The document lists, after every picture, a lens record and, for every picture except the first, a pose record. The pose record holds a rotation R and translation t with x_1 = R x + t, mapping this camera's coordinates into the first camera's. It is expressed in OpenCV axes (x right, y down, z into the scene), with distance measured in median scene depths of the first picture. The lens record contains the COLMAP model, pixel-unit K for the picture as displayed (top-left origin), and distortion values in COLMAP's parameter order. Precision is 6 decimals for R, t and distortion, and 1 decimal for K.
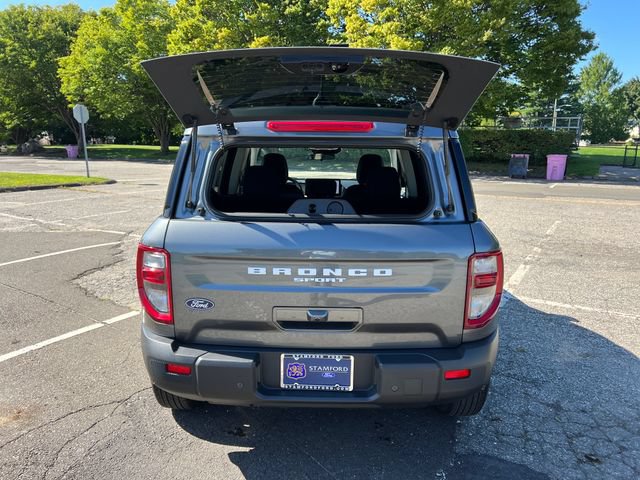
lens RADIAL K [[485.1, 0, 320.0], [0, 485.1, 240.0], [0, 0, 1]] dist [0.050392, -0.051973]
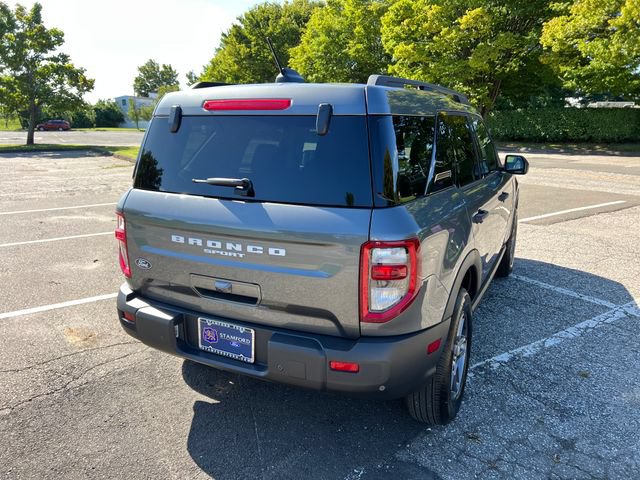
lens RADIAL K [[485.0, 0, 321.7], [0, 485.0, 239.3], [0, 0, 1]] dist [0.058231, -0.058858]
pose [[0.905668, 0.091003, -0.414106, 0.494205], [-0.076017, 0.995720, 0.052566, -0.014796], [0.417117, -0.016128, 0.908710, 0.103386]]
